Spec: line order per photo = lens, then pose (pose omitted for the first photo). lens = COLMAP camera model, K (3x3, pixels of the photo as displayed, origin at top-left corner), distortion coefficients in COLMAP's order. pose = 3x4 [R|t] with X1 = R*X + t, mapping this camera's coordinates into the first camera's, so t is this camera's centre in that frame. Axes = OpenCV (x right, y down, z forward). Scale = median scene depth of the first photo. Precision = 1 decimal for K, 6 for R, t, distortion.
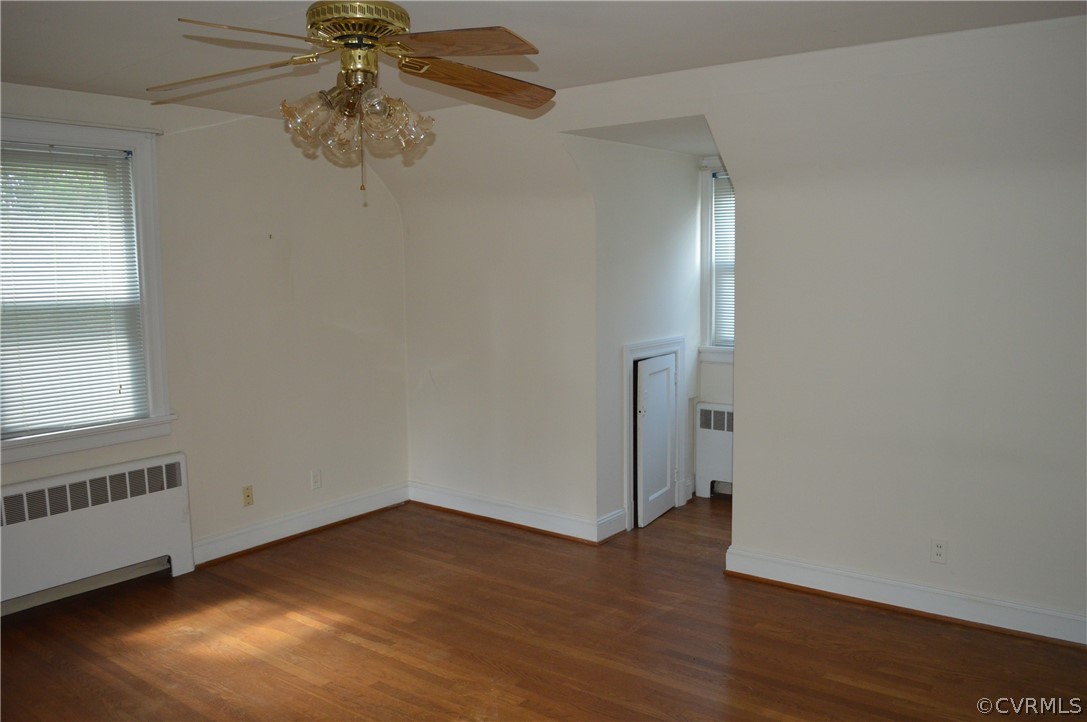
lens RADIAL K [[866.5, 0, 543.5], [0, 866.5, 361.0], [0, 0, 1]] dist [-0.078611, 0.003875]
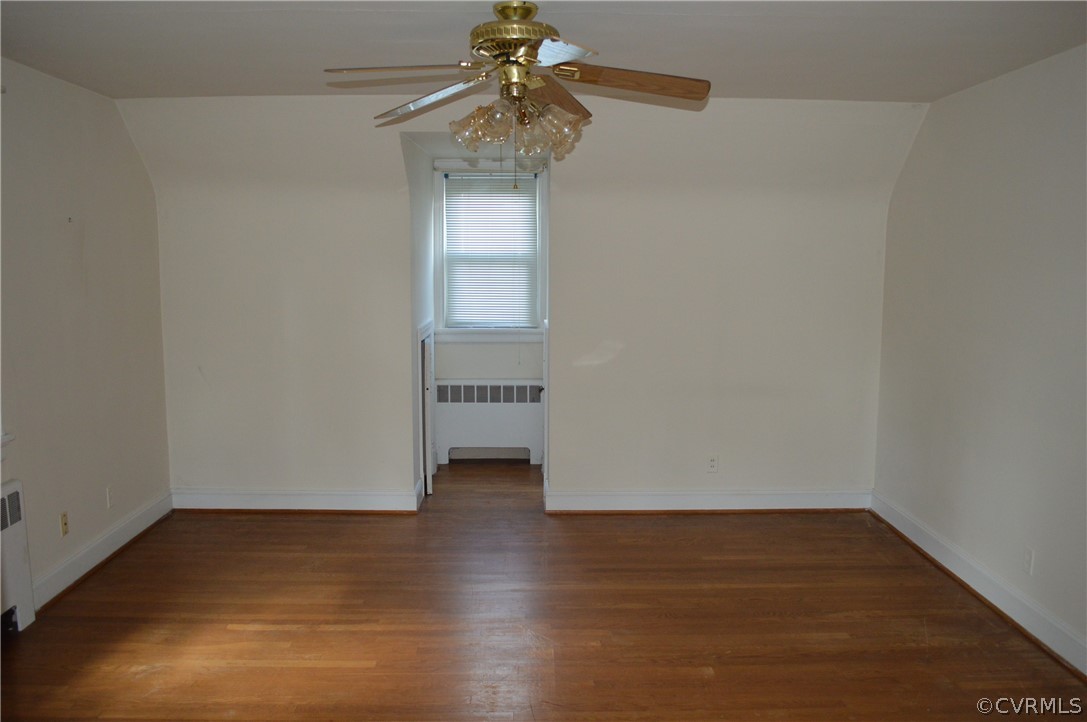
lens RADIAL K [[866.5, 0, 543.5], [0, 866.5, 361.0], [0, 0, 1]] dist [-0.078611, 0.003875]
pose [[0.787933, -0.065045, 0.612316, -0.470971], [0.057883, 0.997826, 0.031512, -0.003304], [-0.613035, 0.010613, 0.789985, 0.041195]]
